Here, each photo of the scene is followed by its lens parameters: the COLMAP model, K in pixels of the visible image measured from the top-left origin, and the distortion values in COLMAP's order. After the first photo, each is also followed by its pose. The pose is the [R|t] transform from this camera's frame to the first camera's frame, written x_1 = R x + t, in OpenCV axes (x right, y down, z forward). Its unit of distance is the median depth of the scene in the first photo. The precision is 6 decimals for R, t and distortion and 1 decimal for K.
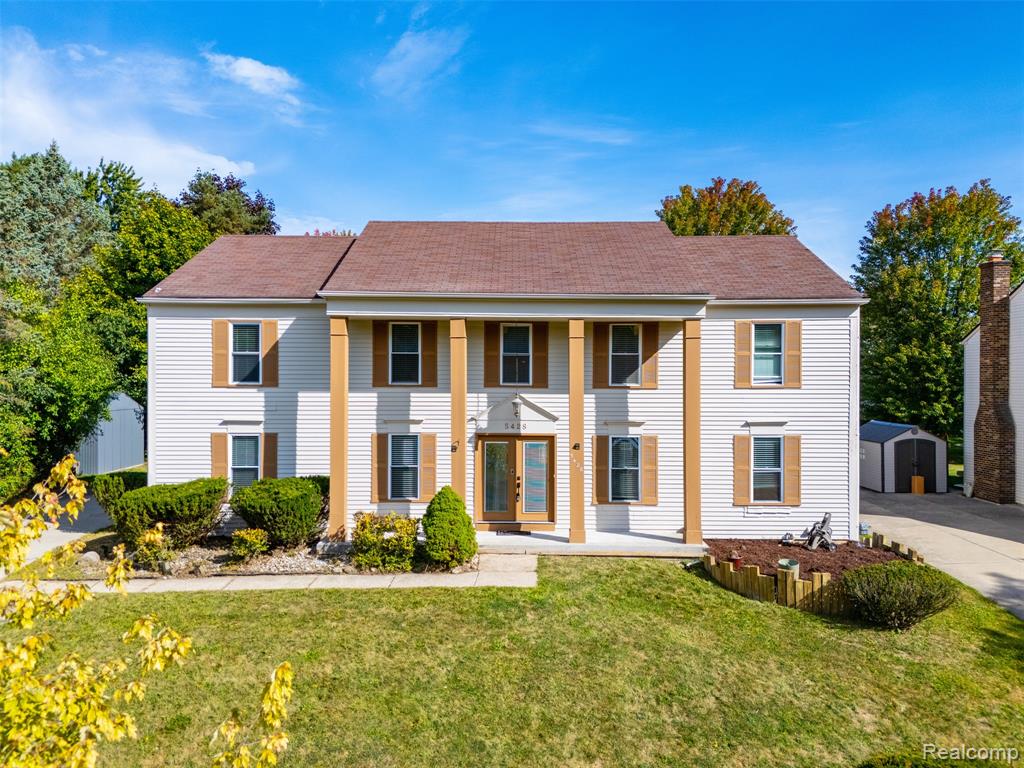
lens RADIAL K [[752.2, 0, 512.2], [0, 752.2, 381.3], [0, 0, 1]] dist [0.066243, -0.063266]
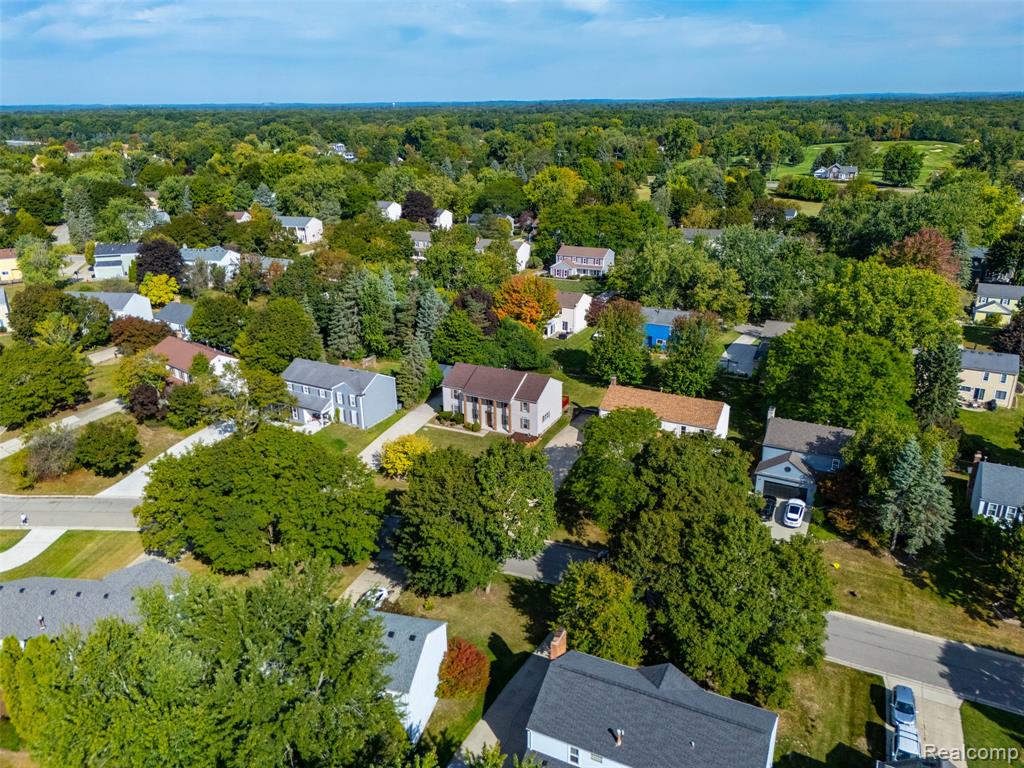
lens RADIAL K [[720.8, 0, 533.1], [0, 720.8, 382.6], [0, 0, 1]] dist [0.004873, 0.000568]
pose [[0.904833, 0.146388, -0.399809, 2.798602], [0.002727, 0.937022, 0.349260, -2.355762], [0.425757, -0.317112, 0.847449, -4.064257]]
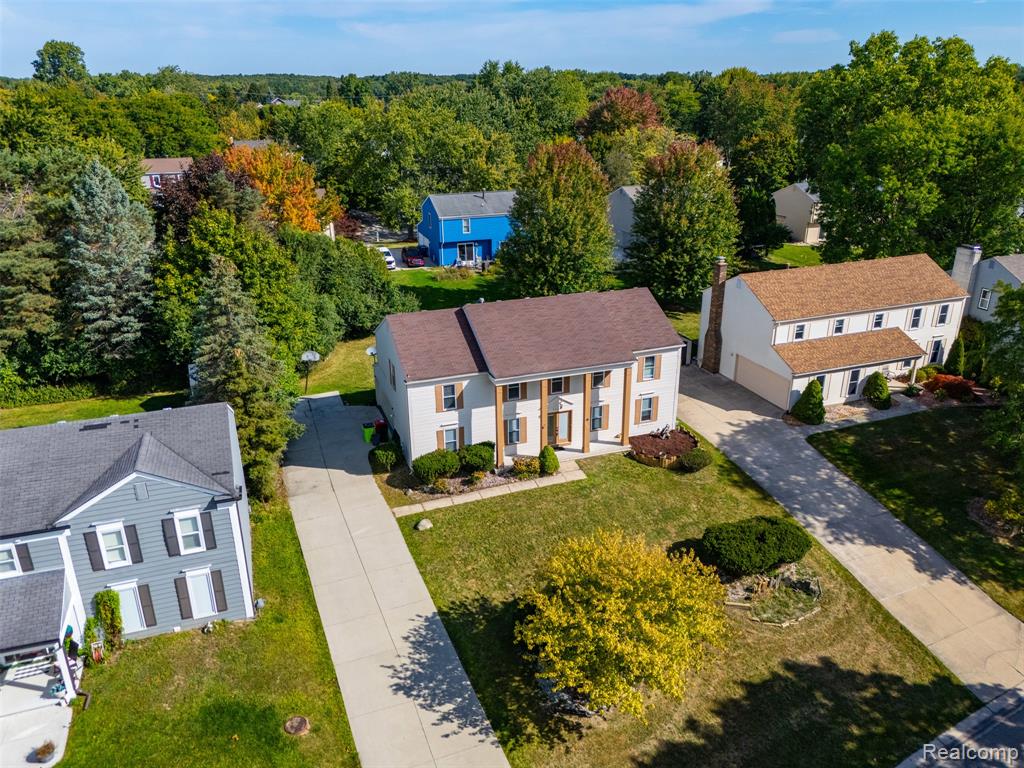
lens RADIAL K [[752.2, 0, 512.2], [0, 752.2, 381.3], [0, 0, 1]] dist [0.066243, -0.063266]
pose [[0.934828, -0.140366, 0.326182, -0.915499], [0.011969, 0.930492, 0.366116, -0.918260], [-0.354900, -0.338351, 0.871530, -1.043285]]
